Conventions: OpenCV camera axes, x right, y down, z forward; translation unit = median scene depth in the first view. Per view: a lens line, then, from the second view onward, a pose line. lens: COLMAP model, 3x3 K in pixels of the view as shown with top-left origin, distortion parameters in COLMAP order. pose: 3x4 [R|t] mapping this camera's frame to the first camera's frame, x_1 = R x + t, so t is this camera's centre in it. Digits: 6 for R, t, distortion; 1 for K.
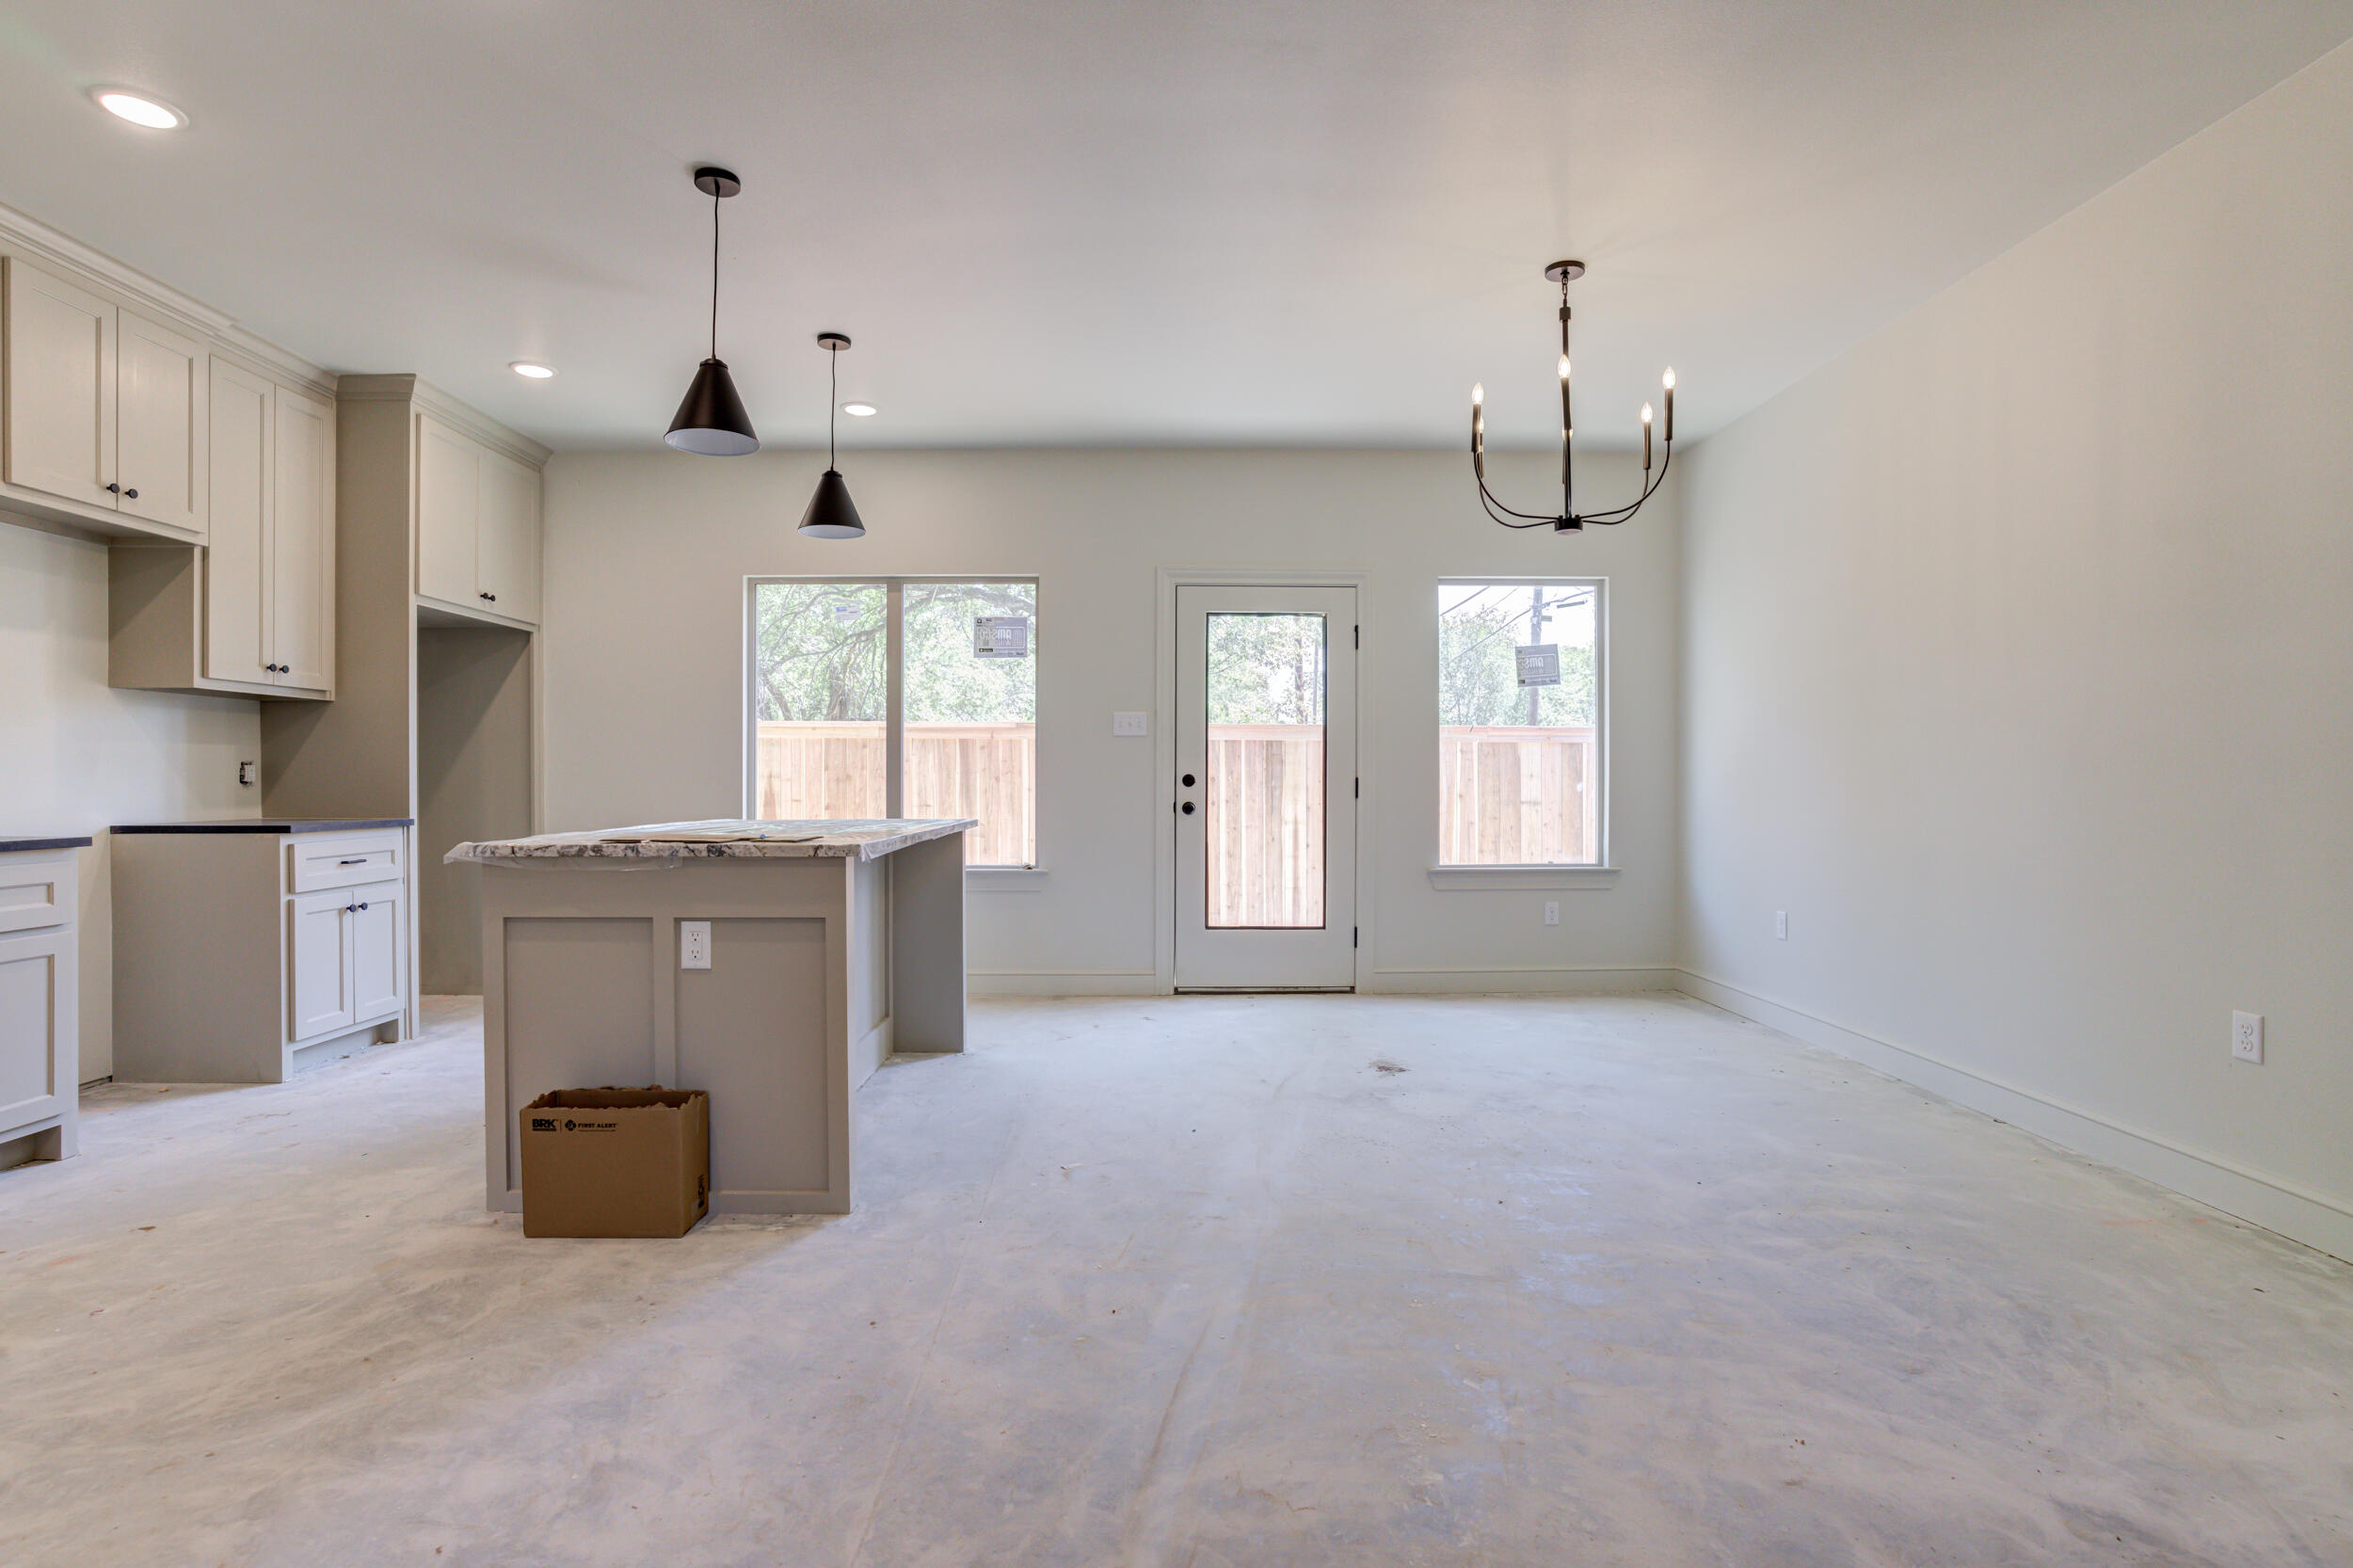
lens RADIAL K [[1161.7, 0, 1176.5], [0, 1161.7, 784.0], [0, 0, 1]] dist [-0.071613, 0.040562]
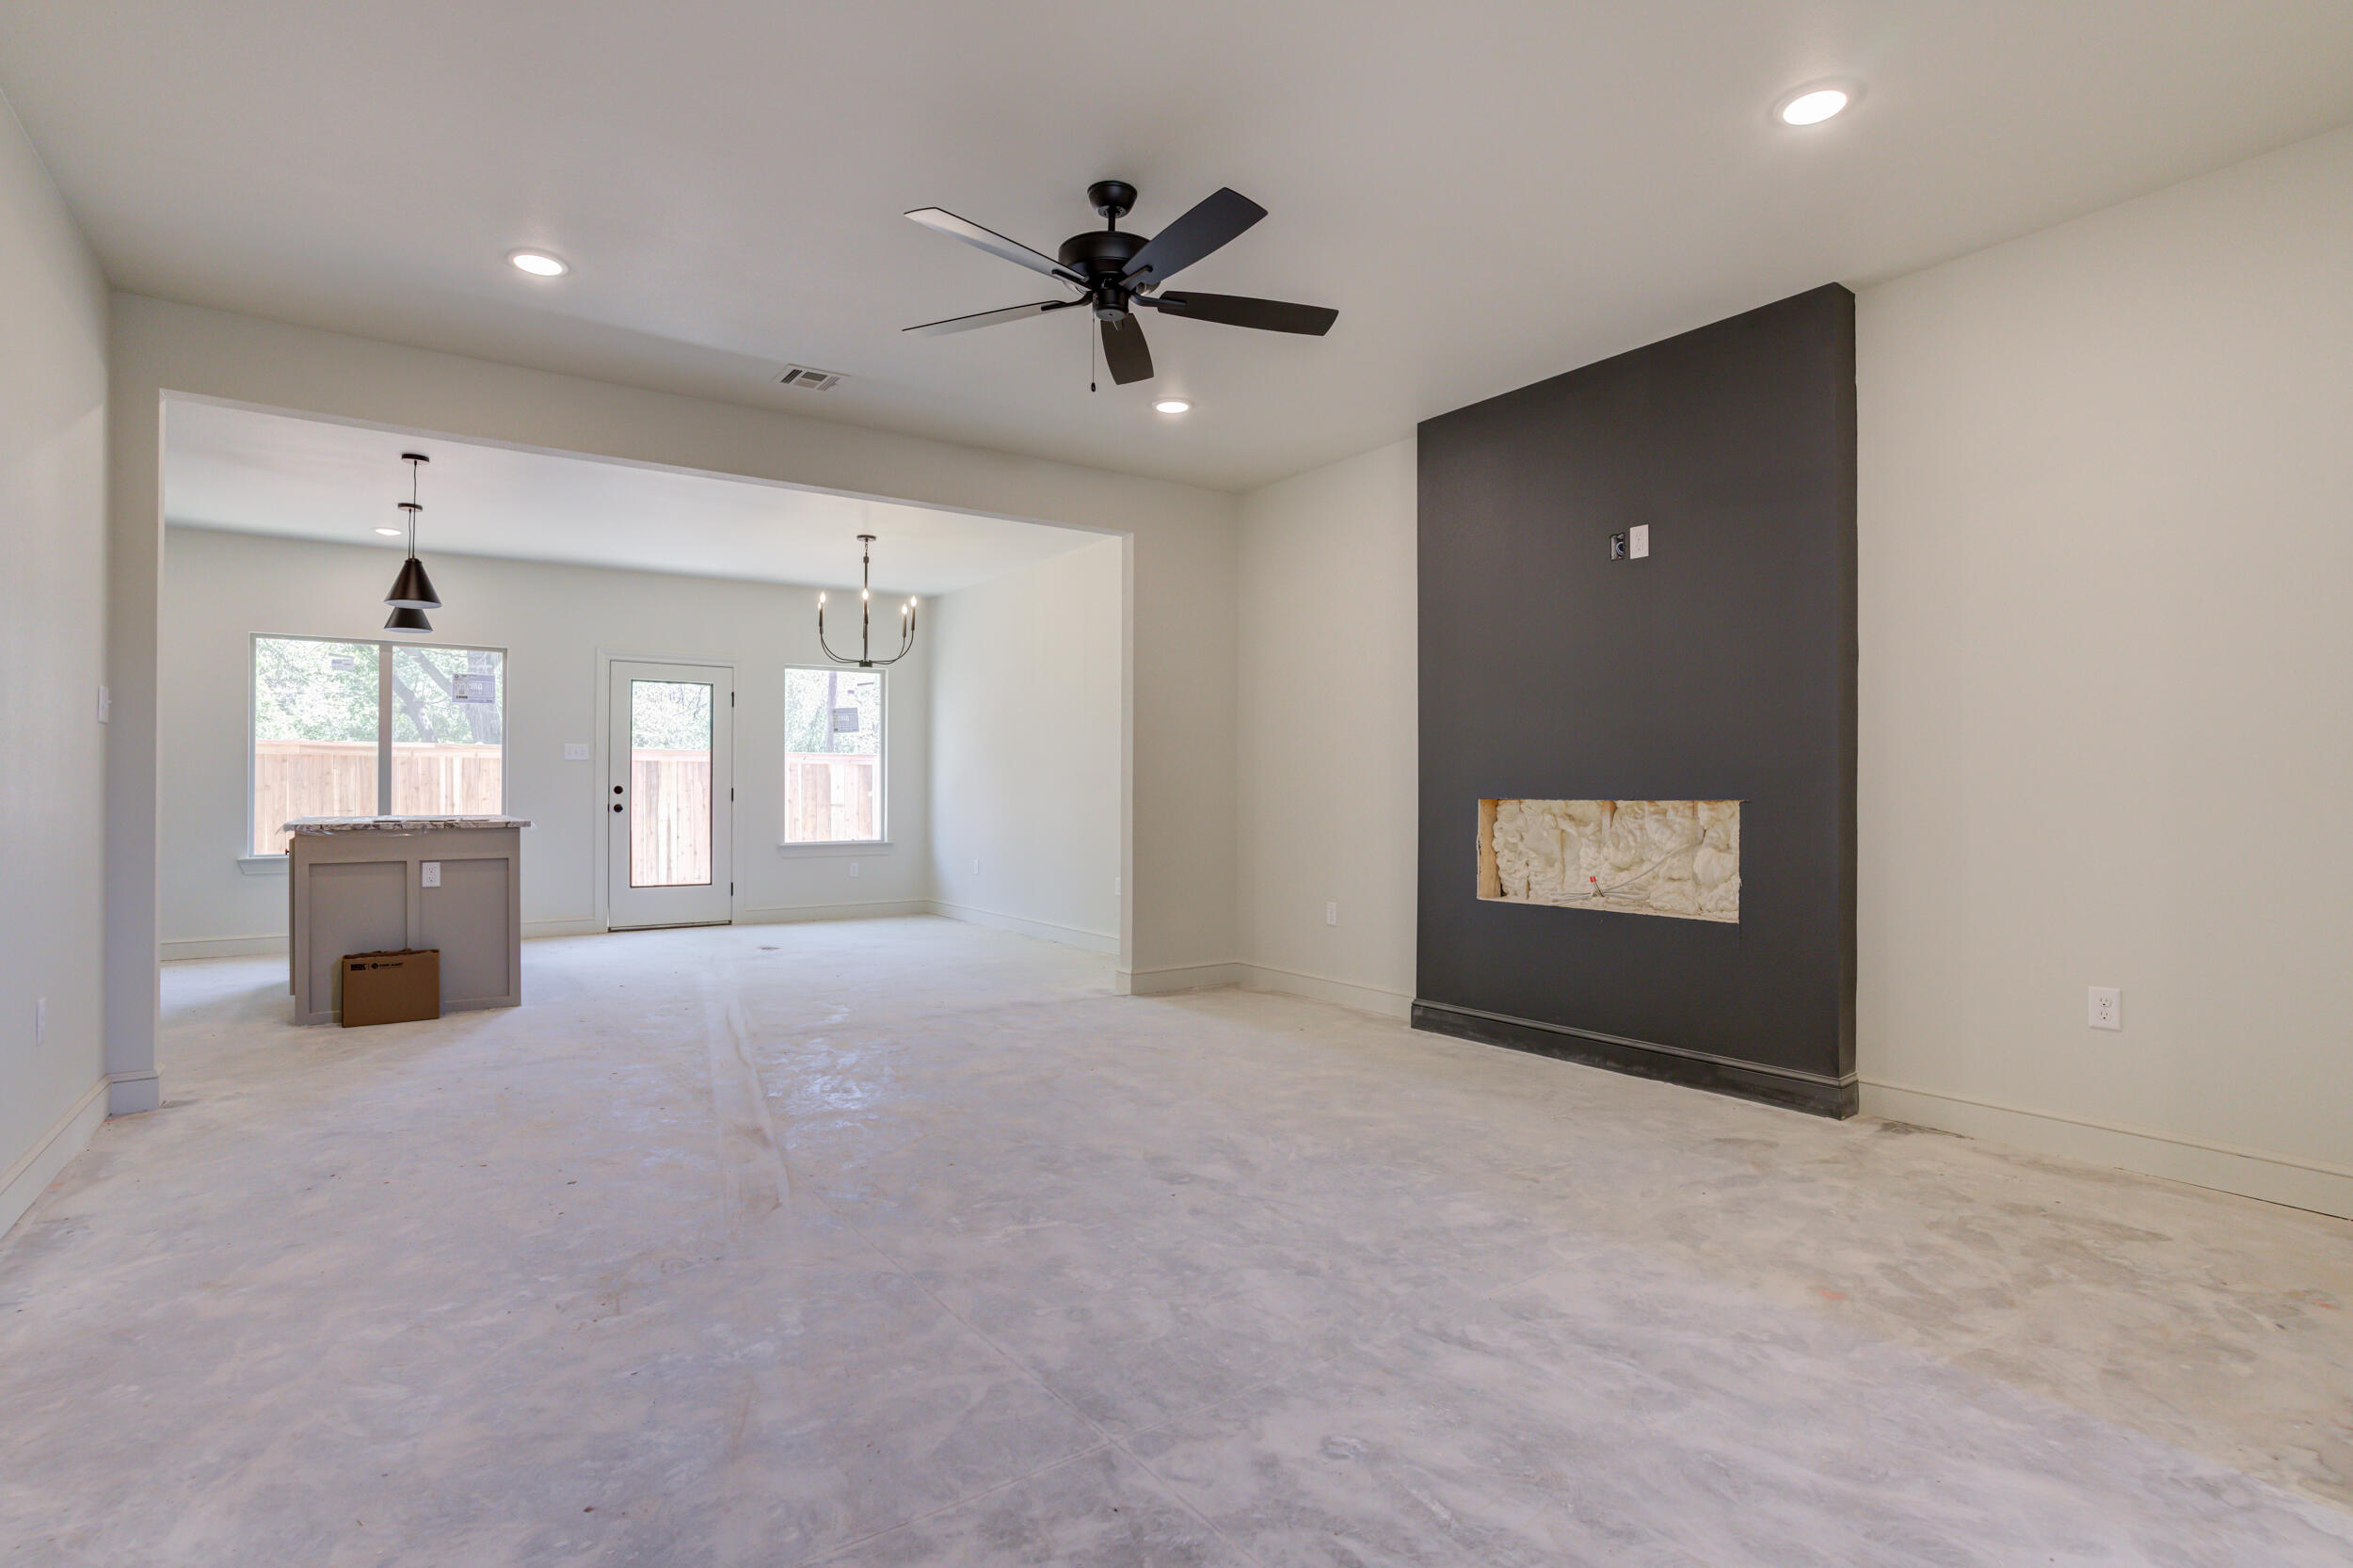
lens RADIAL K [[1148.8, 0, 1176.5], [0, 1148.8, 784.0], [0, 0, 1]] dist [-0.069860, 0.038284]
pose [[0.826325, 0.003364, 0.563183, -0.218693], [0.001314, 0.999968, -0.007900, 0.001981], [-0.563192, 0.007268, 0.826294, -0.624673]]
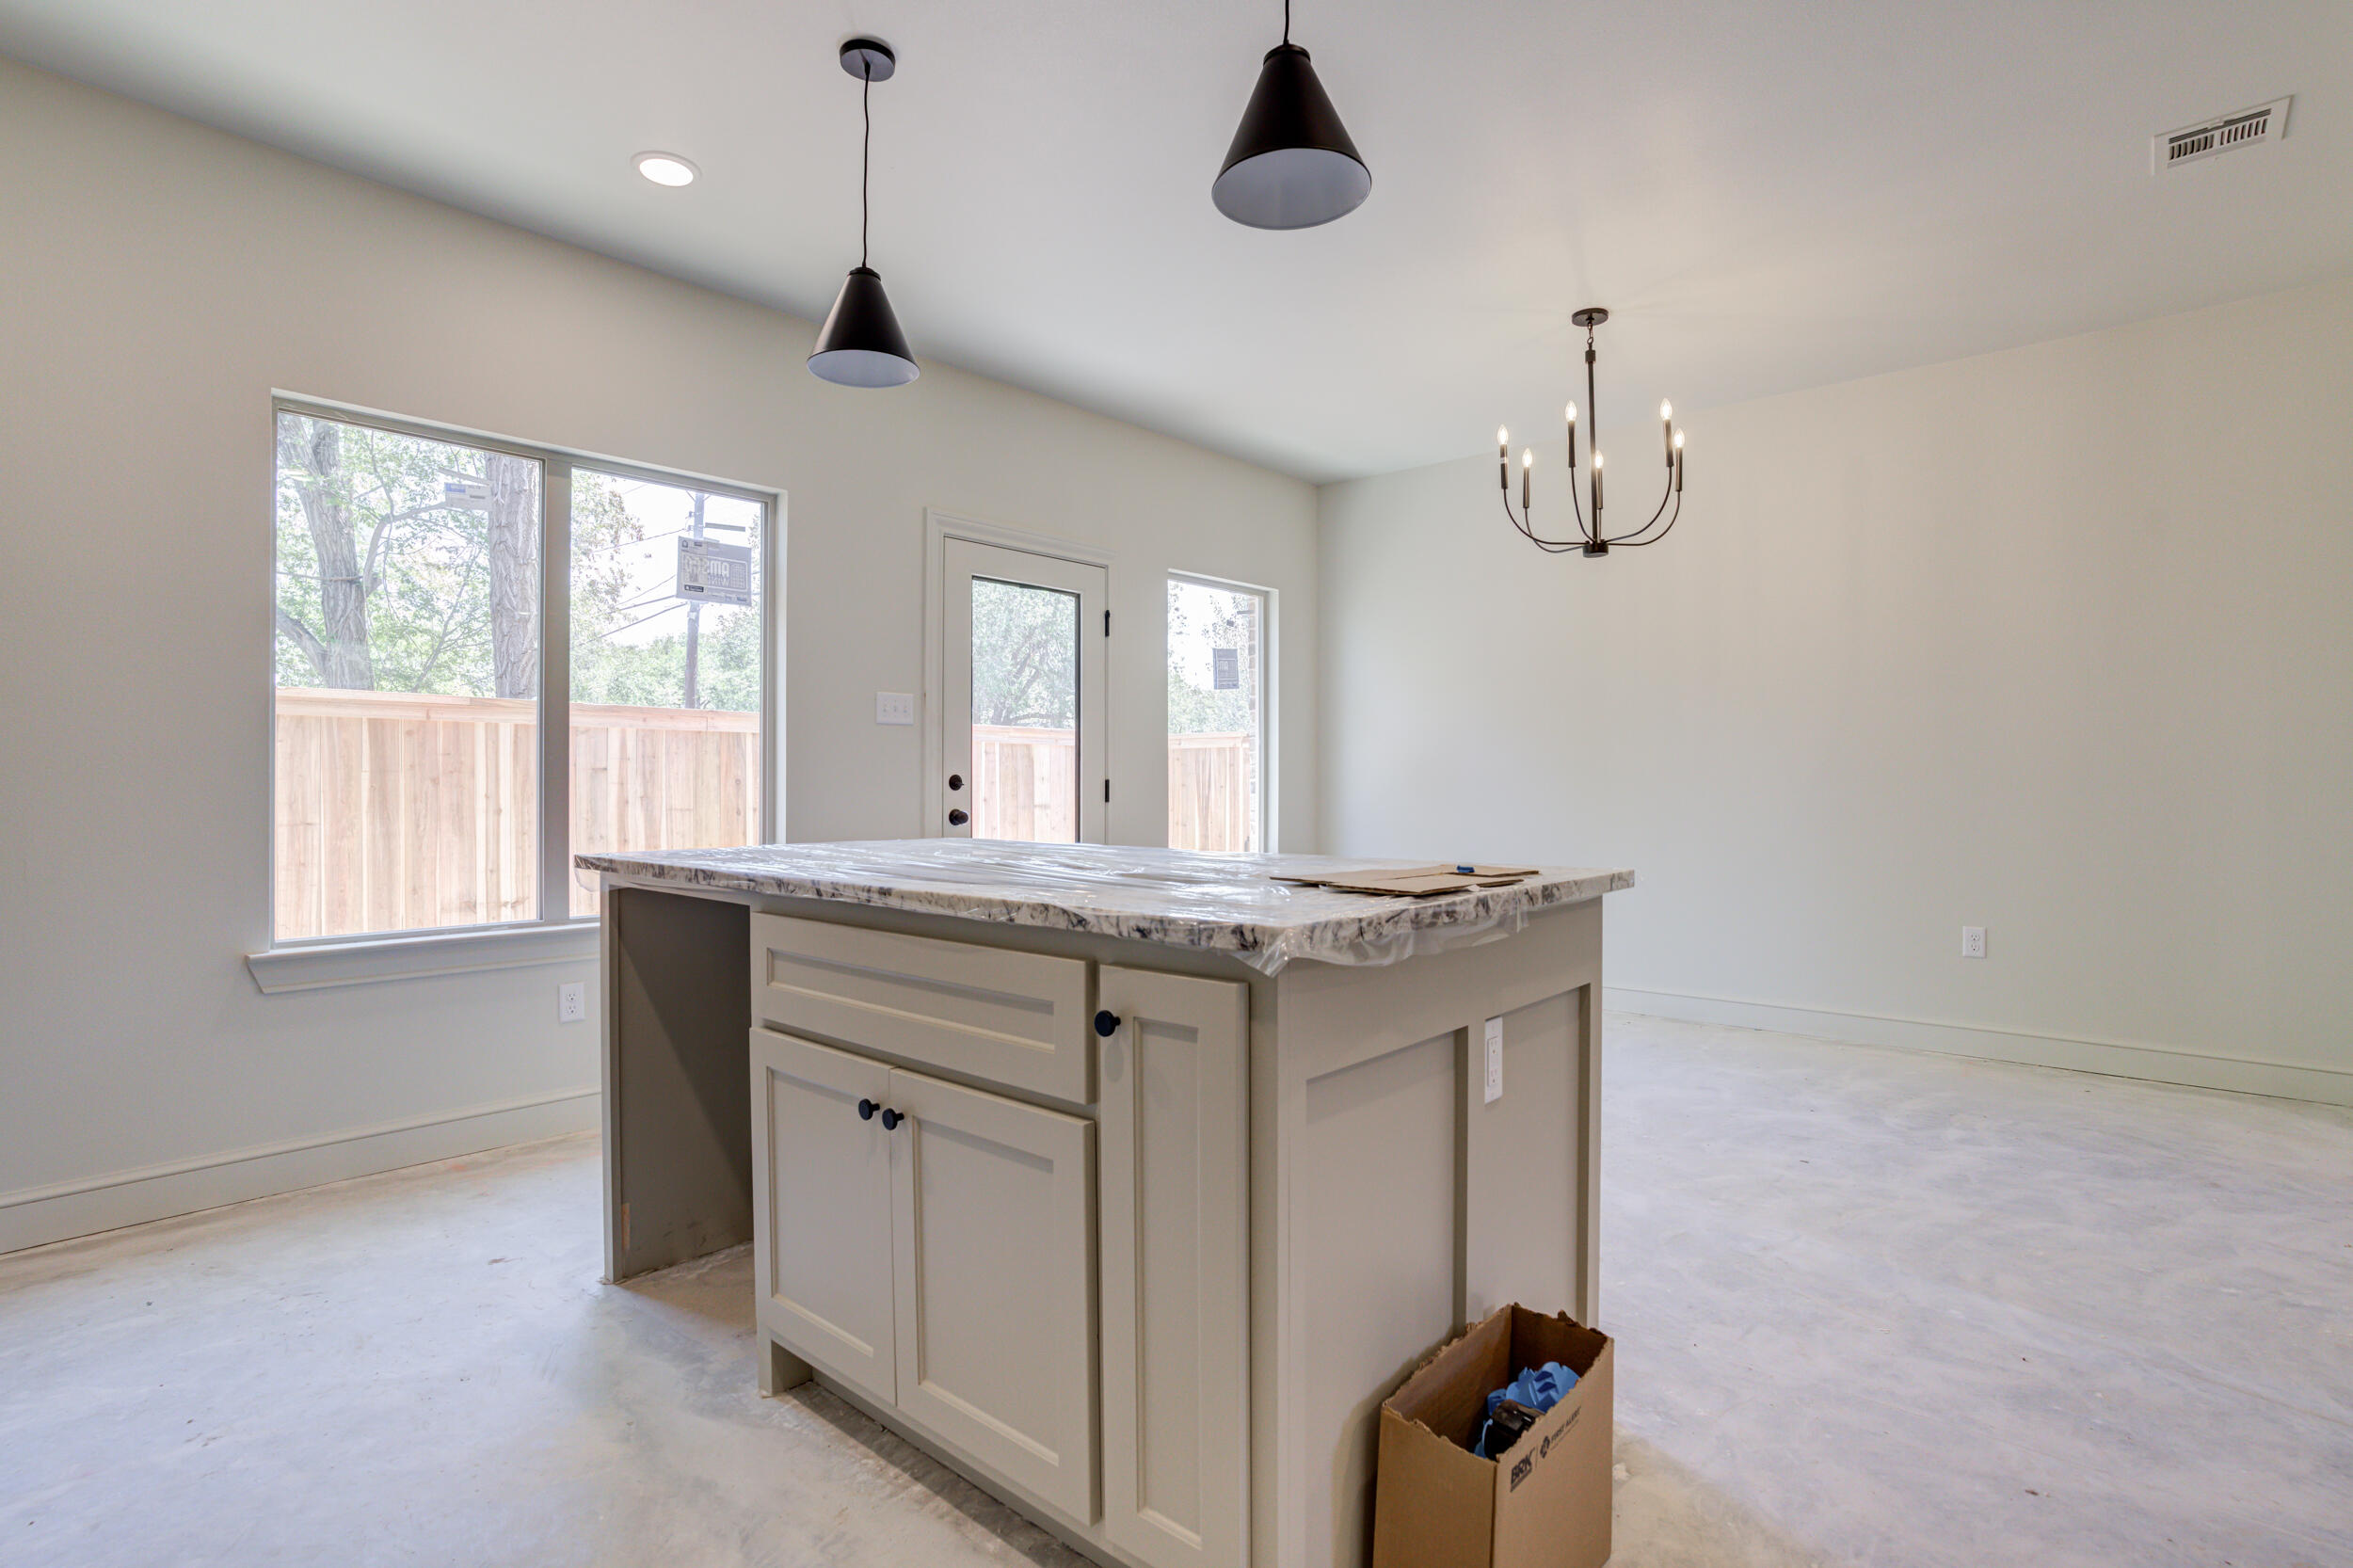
lens RADIAL K [[1161.7, 0, 1176.5], [0, 1161.7, 784.0], [0, 0, 1]] dist [-0.071613, 0.040562]
pose [[0.678260, -0.001109, 0.734821, -0.469923], [0.003540, 0.999992, -0.001759, -0.000348], [-0.734813, 0.003794, 0.678259, 0.352075]]
